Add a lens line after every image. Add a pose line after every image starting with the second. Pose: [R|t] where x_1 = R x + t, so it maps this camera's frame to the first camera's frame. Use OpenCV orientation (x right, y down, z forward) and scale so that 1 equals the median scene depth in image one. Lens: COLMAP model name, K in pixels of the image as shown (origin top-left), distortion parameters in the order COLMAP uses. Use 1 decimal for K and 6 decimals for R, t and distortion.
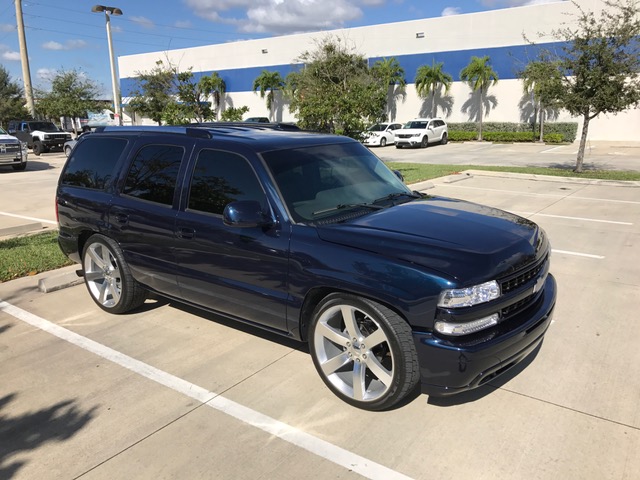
lens RADIAL K [[523.3, 0, 320.5], [0, 523.3, 239.9], [0, 0, 1]] dist [0.021540, -0.007455]
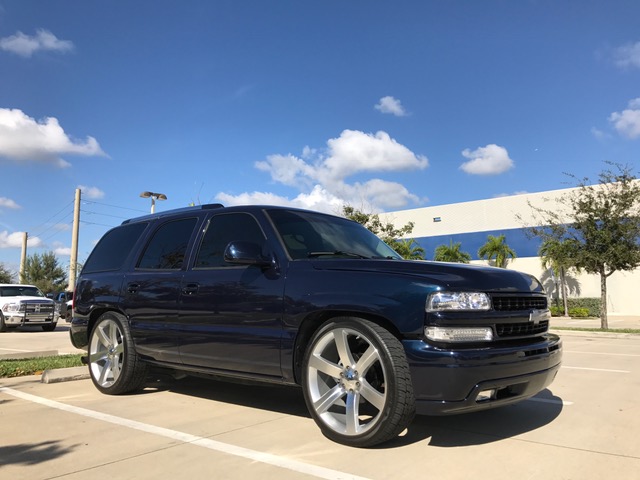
lens RADIAL K [[523.3, 0, 318.8], [0, 523.3, 238.4], [0, 0, 1]] dist [0.021540, -0.007455]
pose [[0.998582, 0.004746, -0.053018, 0.041581], [-0.022905, 0.937406, -0.347485, 0.203520], [0.048050, 0.348206, 0.936186, 0.006640]]
